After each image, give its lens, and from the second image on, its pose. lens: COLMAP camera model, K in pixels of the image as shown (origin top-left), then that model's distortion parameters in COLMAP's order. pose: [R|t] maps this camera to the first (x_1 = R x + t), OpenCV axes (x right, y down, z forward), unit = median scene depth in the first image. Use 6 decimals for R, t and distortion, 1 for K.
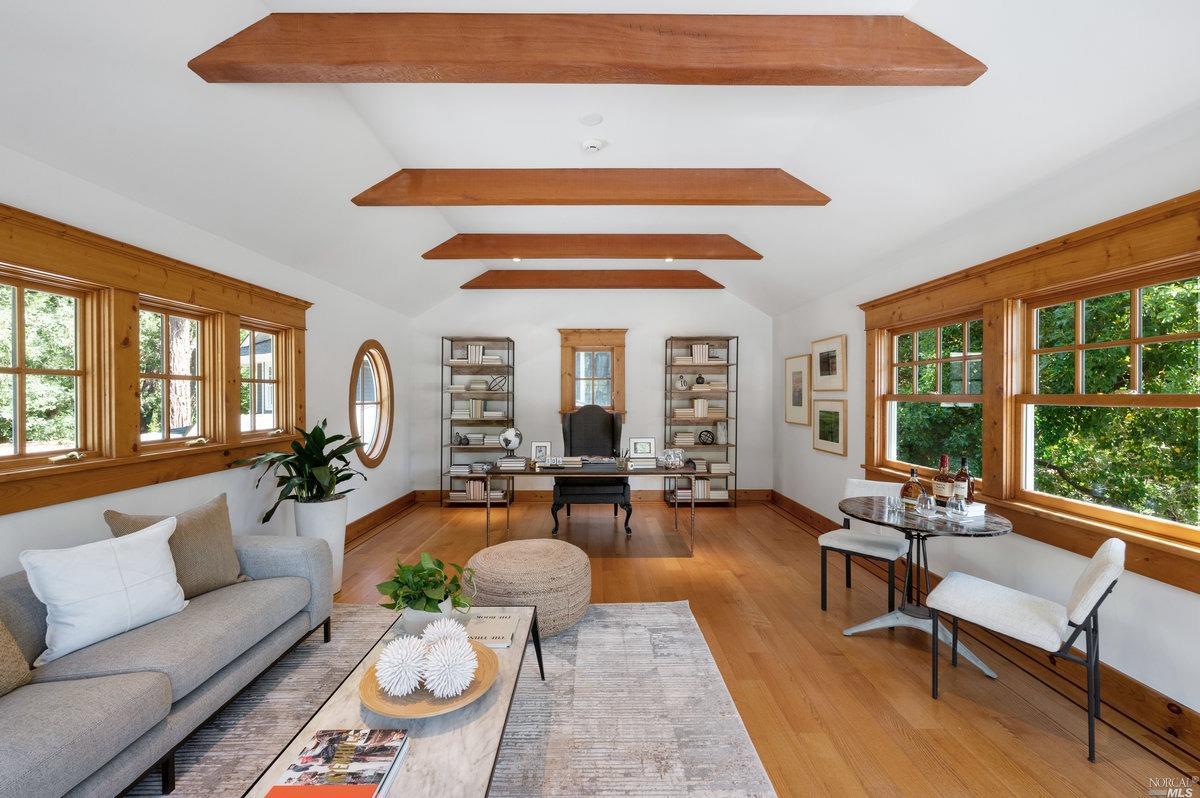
lens RADIAL K [[473.2, 0, 603.4], [0, 473.2, 397.6], [0, 0, 1]] dist [-0.000347, 0.000099]
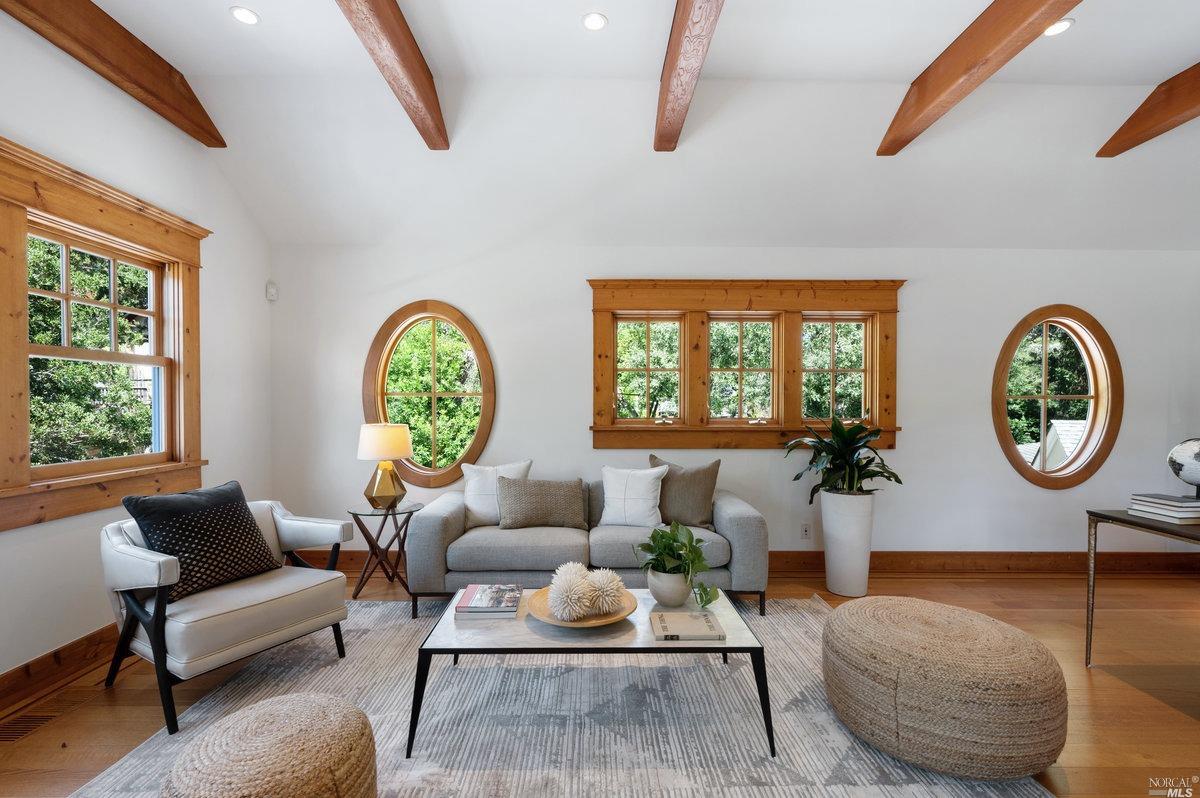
lens RADIAL K [[546.6, 0, 597.2], [0, 546.6, 411.5], [0, 0, 1]] dist [0.001289, 0.000190]
pose [[0.002229, 0.017477, -0.999845, 0.424413], [-0.008357, 0.999813, 0.017458, 0.034168], [0.999963, 0.008317, 0.002375, 0.437935]]
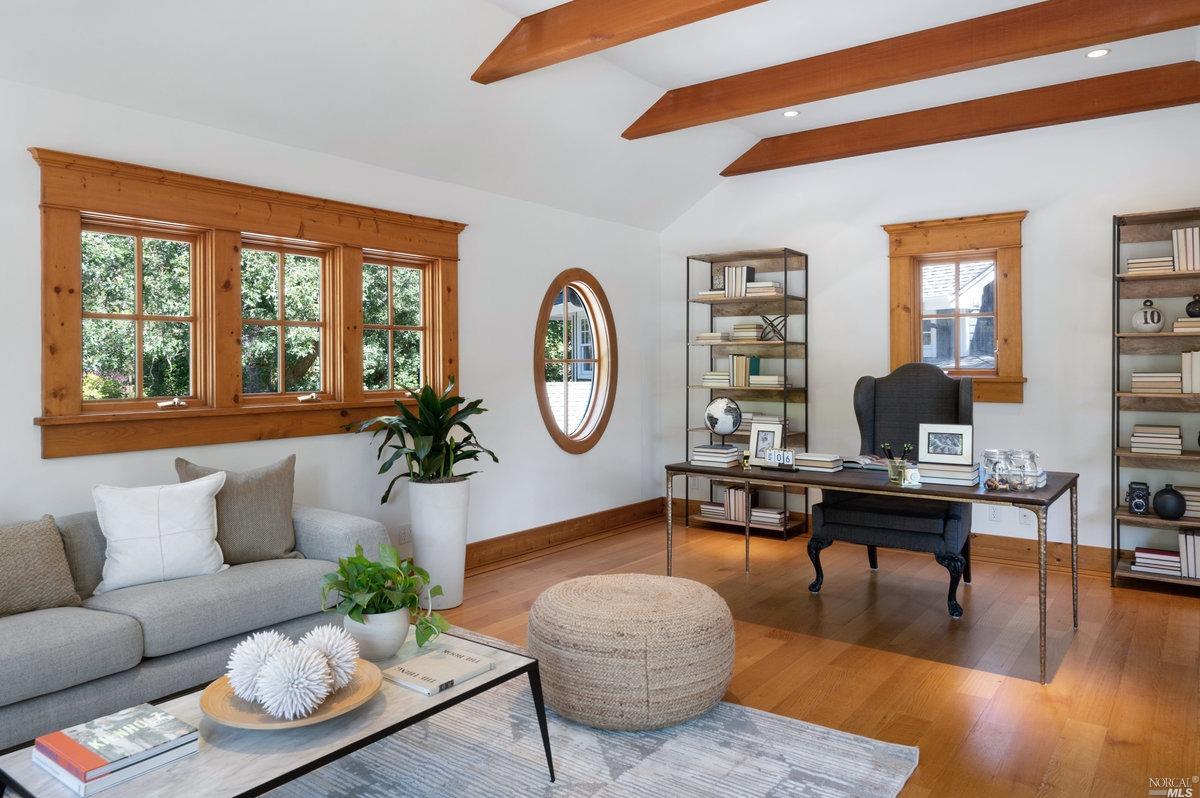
lens RADIAL K [[812.6, 0, 606.3], [0, 812.6, 357.8], [0, 0, 1]] dist [0.002298, -0.000980]
pose [[0.797209, -0.005759, -0.603676, 0.355001], [0.000074, 0.999955, -0.009442, 0.026308], [0.603703, 0.007482, 0.797174, 0.107406]]
